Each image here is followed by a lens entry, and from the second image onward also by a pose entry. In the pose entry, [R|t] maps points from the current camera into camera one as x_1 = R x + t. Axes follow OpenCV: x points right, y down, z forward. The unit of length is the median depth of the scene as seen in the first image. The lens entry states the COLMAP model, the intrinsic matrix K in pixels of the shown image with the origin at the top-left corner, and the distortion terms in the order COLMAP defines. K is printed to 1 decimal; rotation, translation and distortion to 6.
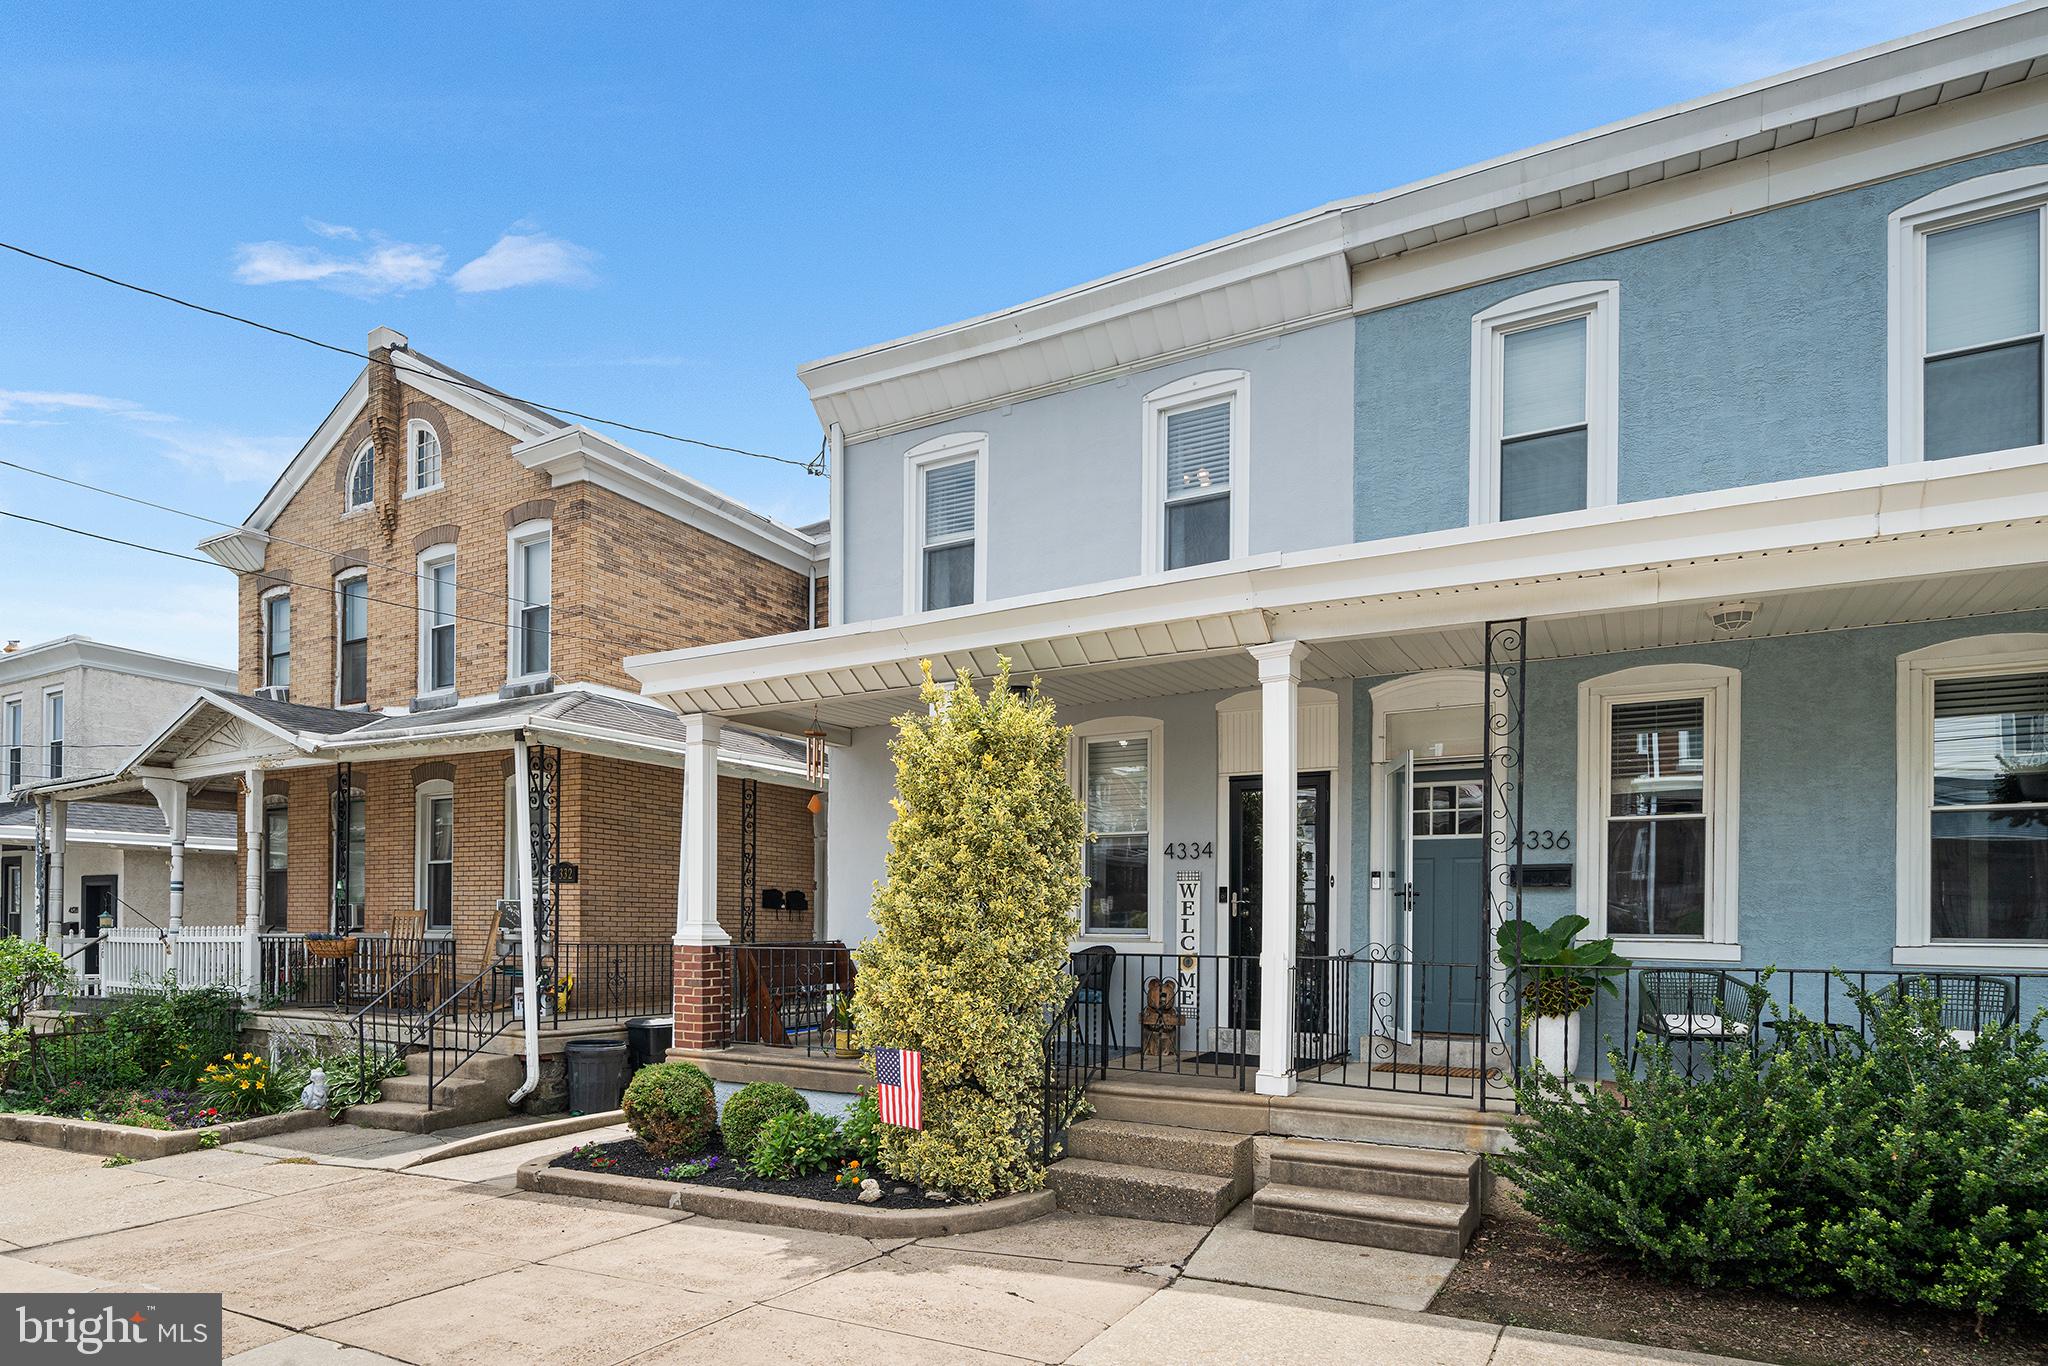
lens RADIAL K [[1103.1, 0, 1016.4], [0, 1103.1, 586.7], [0, 0, 1]] dist [0.000809, -0.000486]
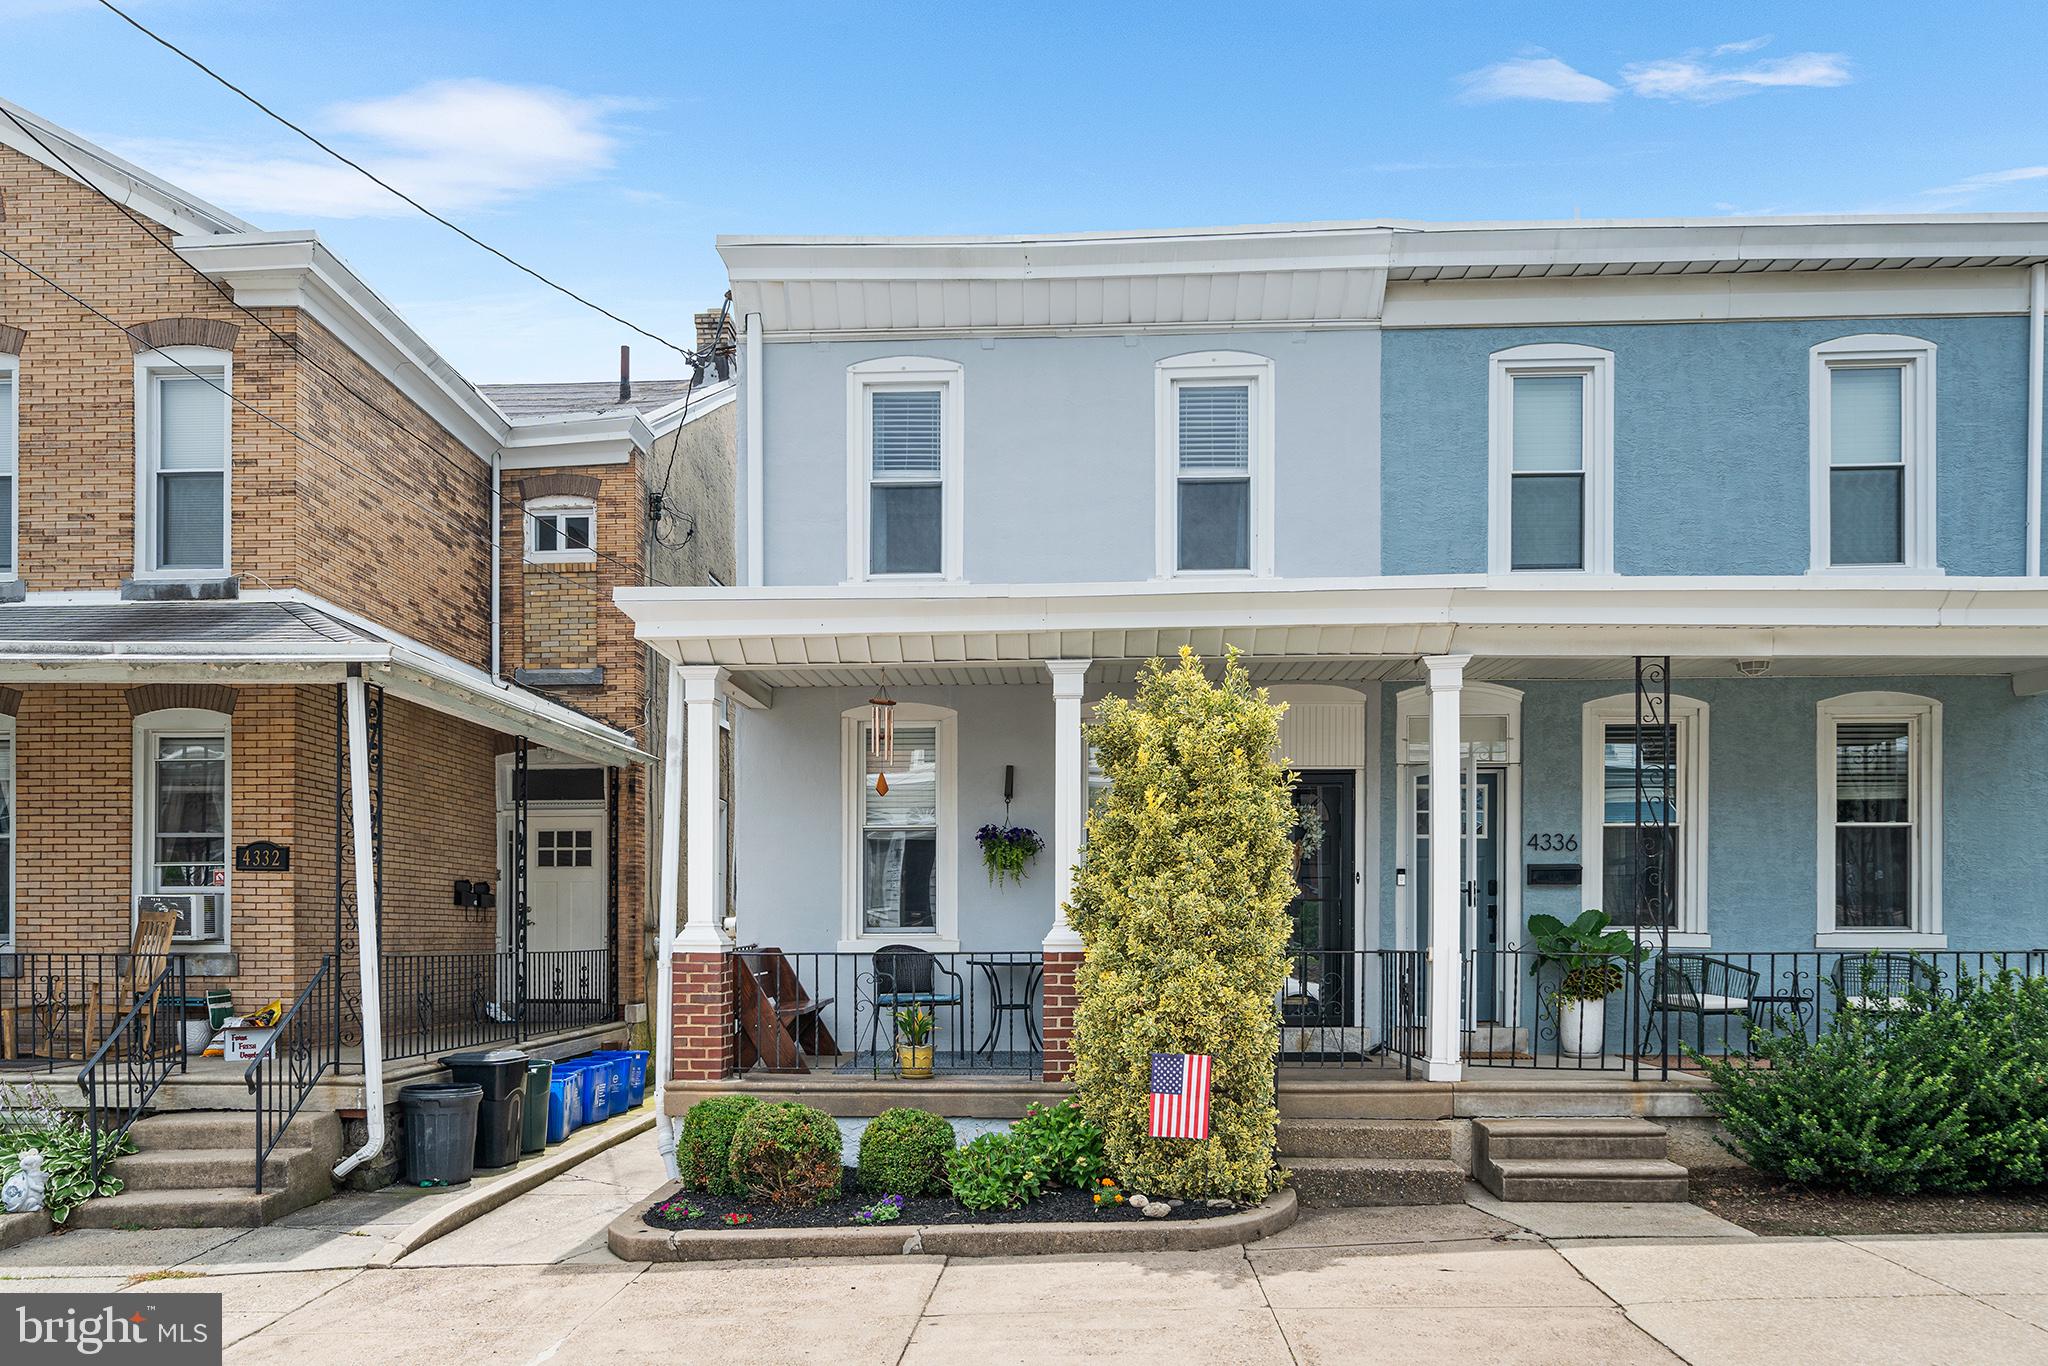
lens RADIAL K [[1347.0, 0, 1026.5], [0, 1347.0, 469.4], [0, 0, 1]] dist [0.000405, 0.001543]
pose [[0.892609, 0.135407, 0.430017, -0.585136], [-0.124101, 0.990778, -0.054379, -0.004274], [-0.433415, -0.004827, 0.901181, 0.001092]]
